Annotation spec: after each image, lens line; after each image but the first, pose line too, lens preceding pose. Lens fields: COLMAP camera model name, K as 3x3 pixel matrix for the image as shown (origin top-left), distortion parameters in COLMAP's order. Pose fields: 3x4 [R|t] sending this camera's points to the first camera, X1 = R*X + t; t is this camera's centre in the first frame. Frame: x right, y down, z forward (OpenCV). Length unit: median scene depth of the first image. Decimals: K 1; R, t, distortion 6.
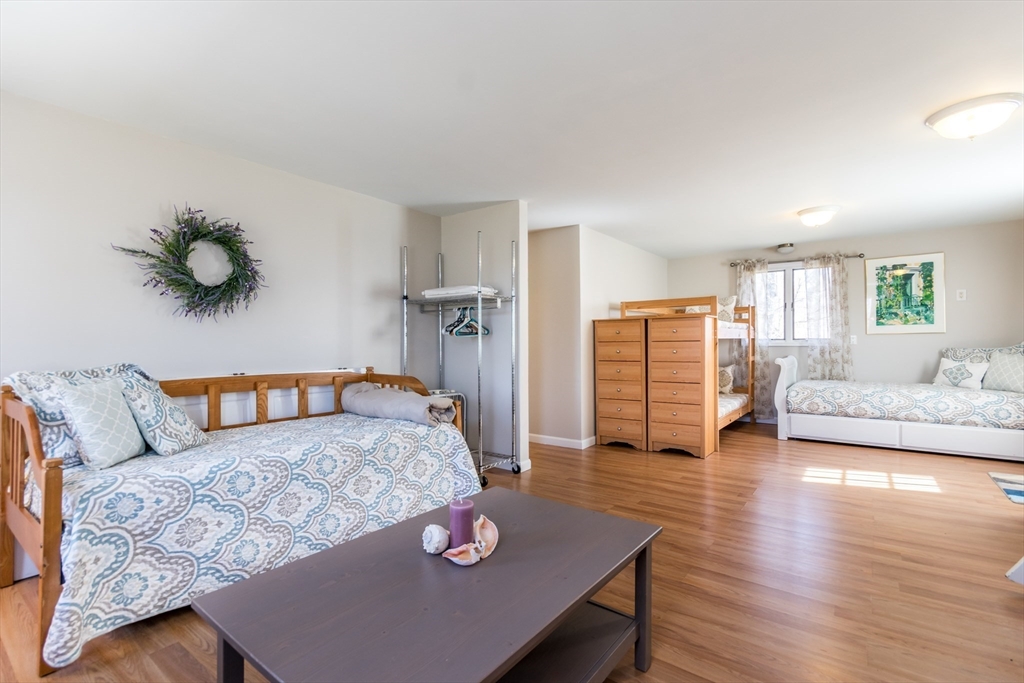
lens RADIAL K [[468.4, 0, 515.7], [0, 468.4, 344.2], [0, 0, 1]] dist [-0.000658, 0.000052]
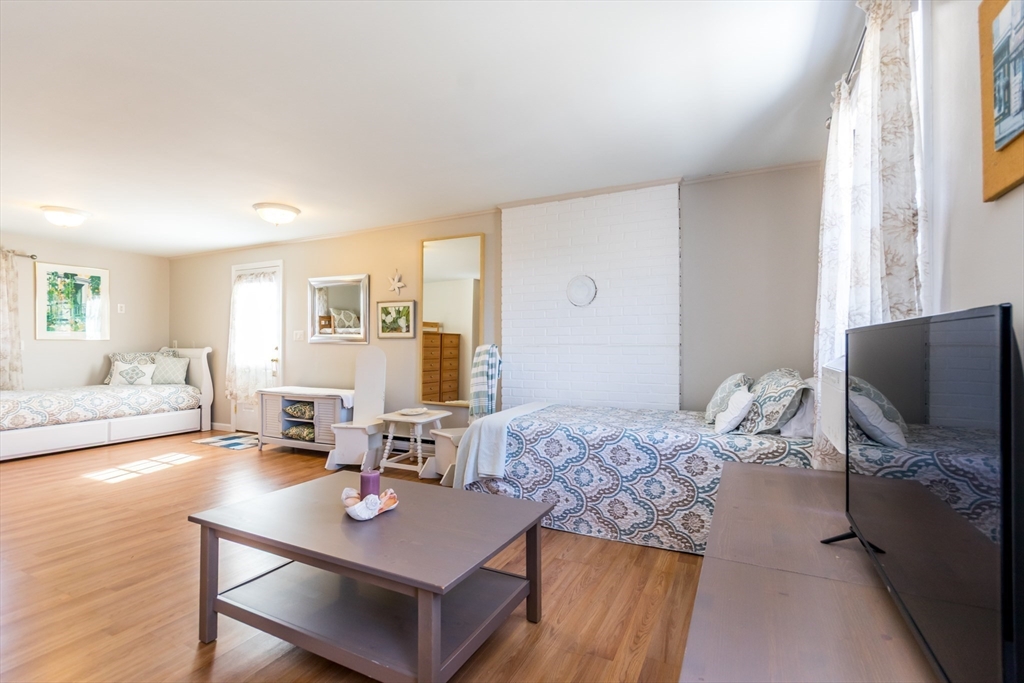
lens RADIAL K [[468.4, 0, 515.7], [0, 468.4, 344.2], [0, 0, 1]] dist [-0.000658, 0.000052]
pose [[-0.181706, 0.007895, 0.983321, -0.391118], [0.002729, 0.999968, -0.007524, -0.002068], [-0.983349, 0.001316, -0.181722, 0.219055]]
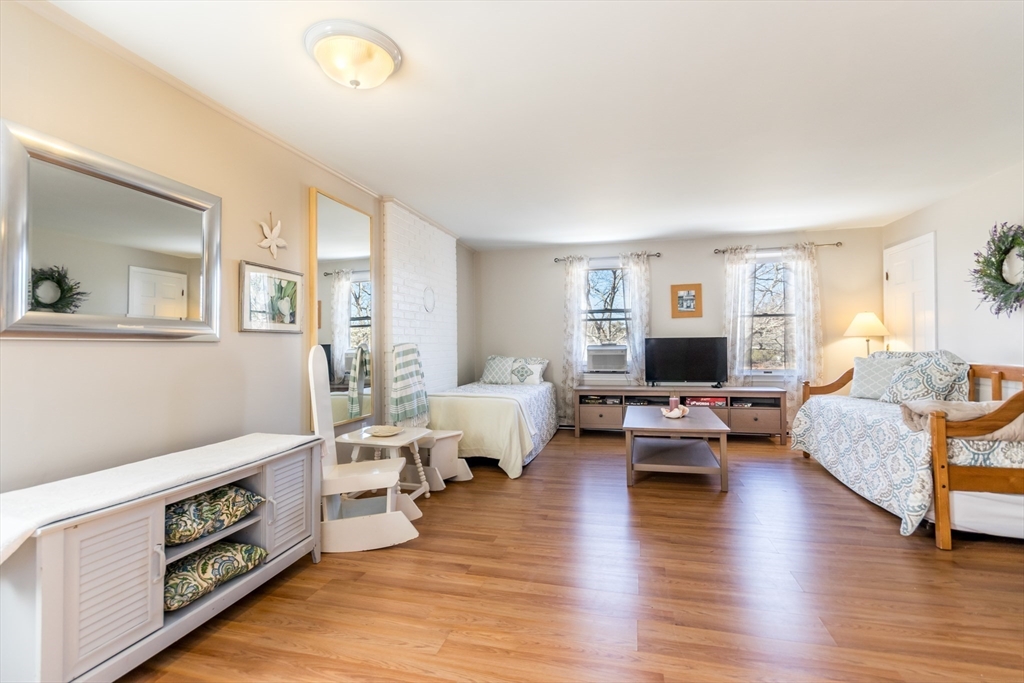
lens RADIAL K [[468.4, 0, 515.7], [0, 468.4, 344.2], [0, 0, 1]] dist [-0.000658, 0.000052]
pose [[-0.923849, 0.015978, -0.382424, 0.488134], [0.019840, 0.999784, -0.006158, 0.000188], [0.382243, -0.013276, -0.923967, 0.860391]]
